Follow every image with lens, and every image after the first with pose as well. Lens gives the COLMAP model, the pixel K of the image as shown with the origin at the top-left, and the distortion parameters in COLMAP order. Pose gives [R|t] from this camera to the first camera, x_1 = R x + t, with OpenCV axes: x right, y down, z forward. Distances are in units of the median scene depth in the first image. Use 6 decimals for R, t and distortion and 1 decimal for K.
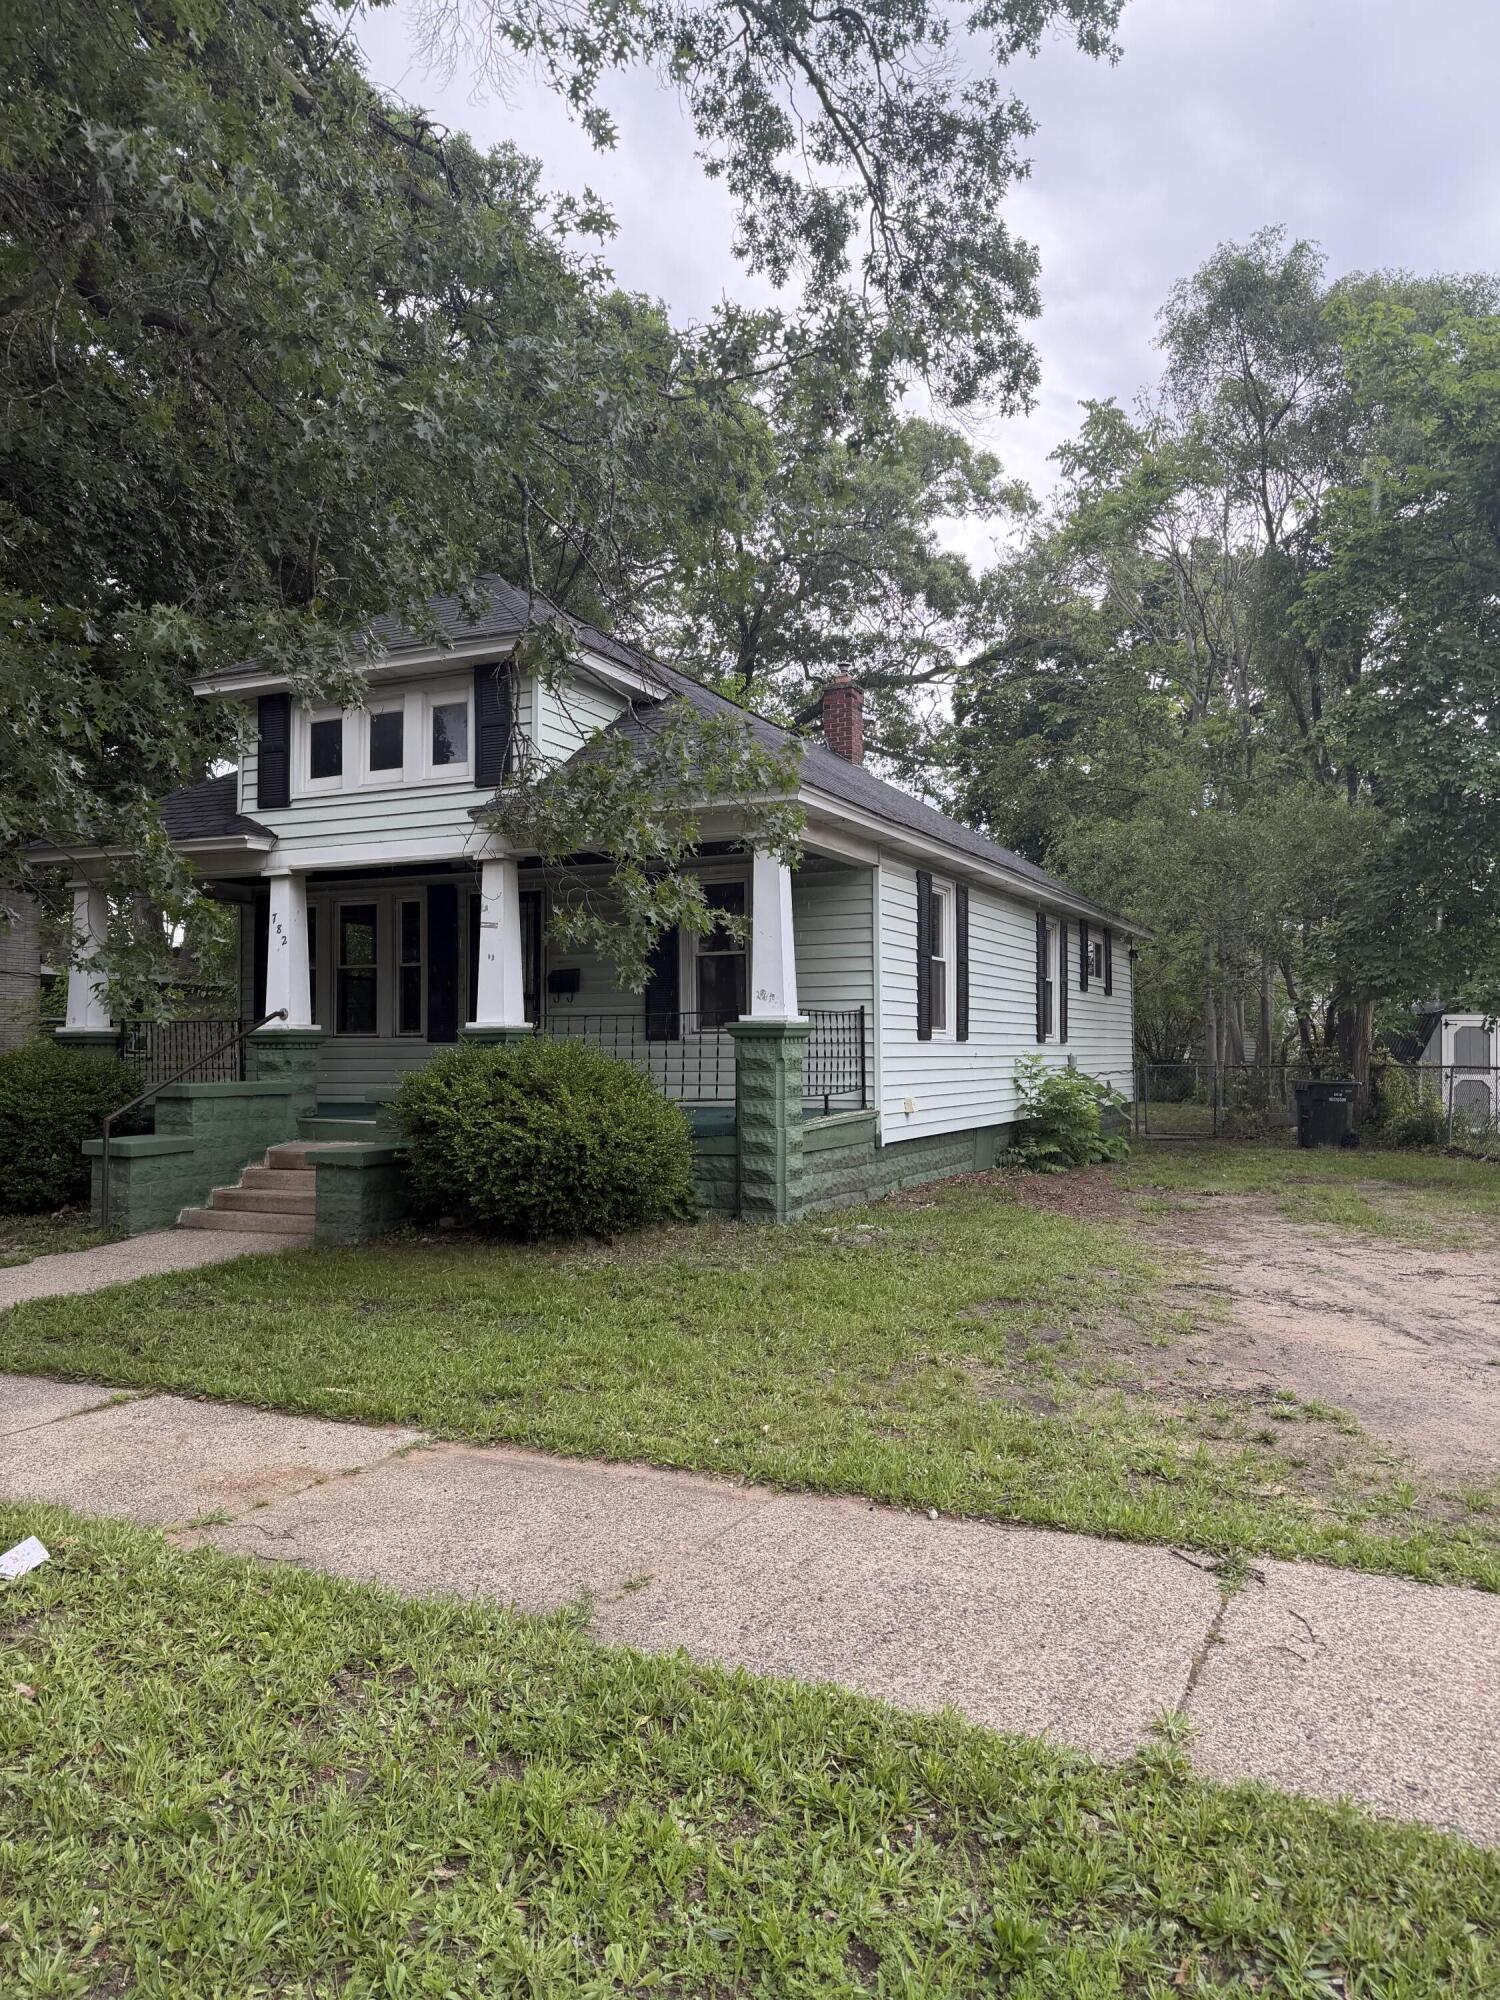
lens RADIAL K [[1434.2, 0, 744.6], [0, 1434.2, 1001.9], [0, 0, 1]] dist [0.004152, -0.019149]
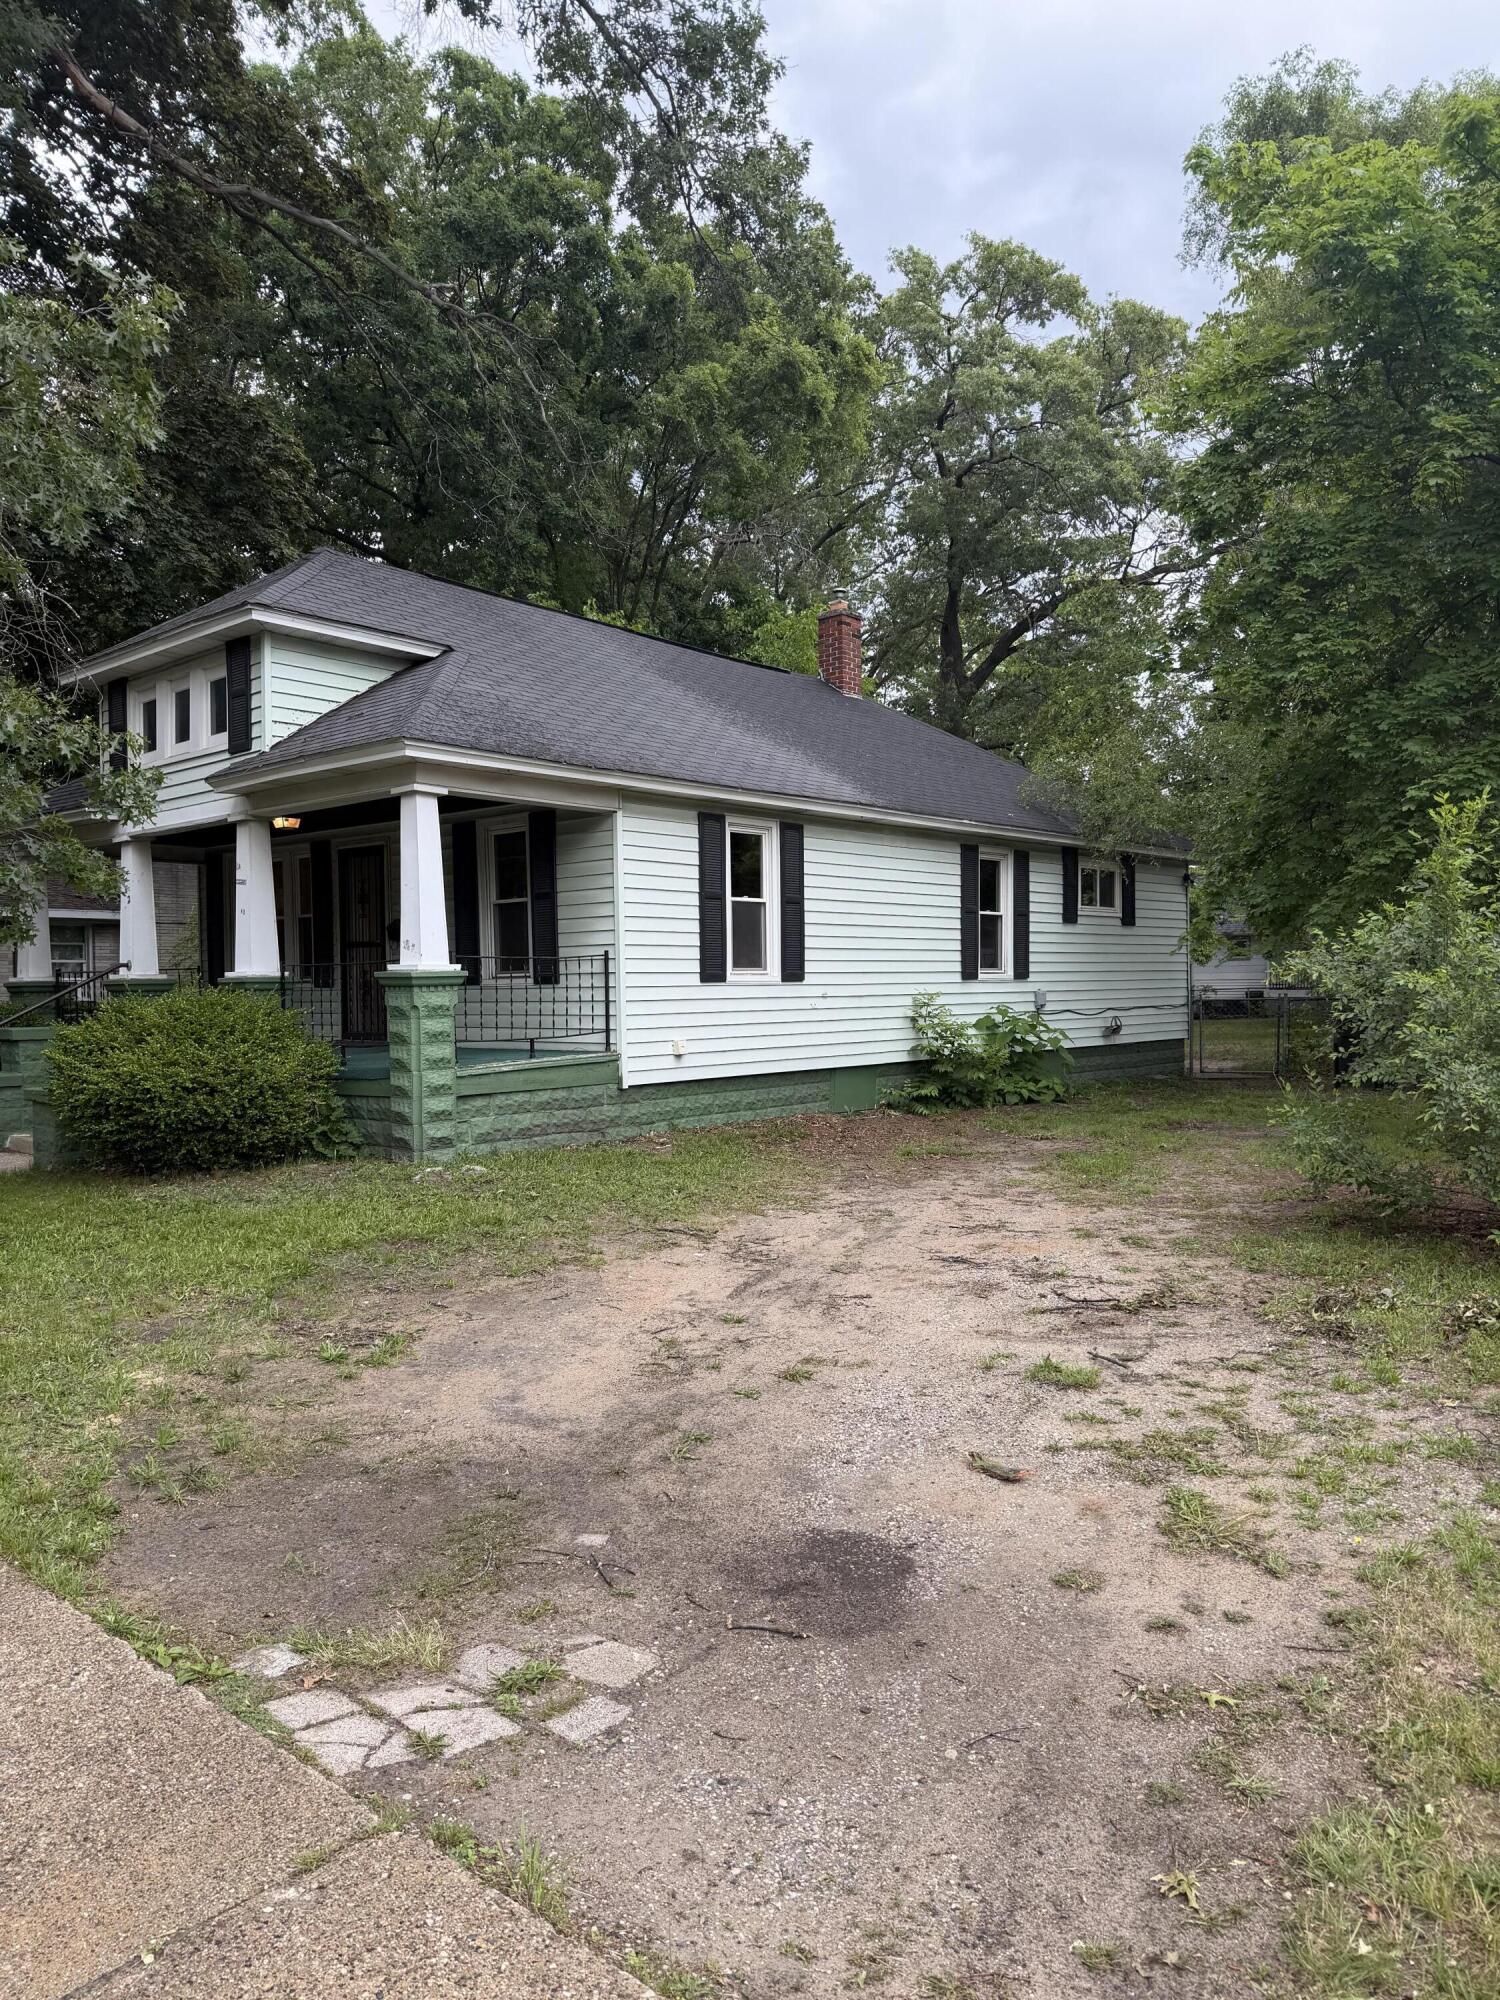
lens RADIAL K [[1434.2, 0, 758.5], [0, 1434.2, 997.6], [0, 0, 1]] dist [0.004152, -0.019149]
pose [[0.961416, -0.005690, -0.275040, 0.454925], [0.018976, 0.998776, 0.045669, -0.007824], [0.274444, -0.049126, 0.960347, 0.053912]]
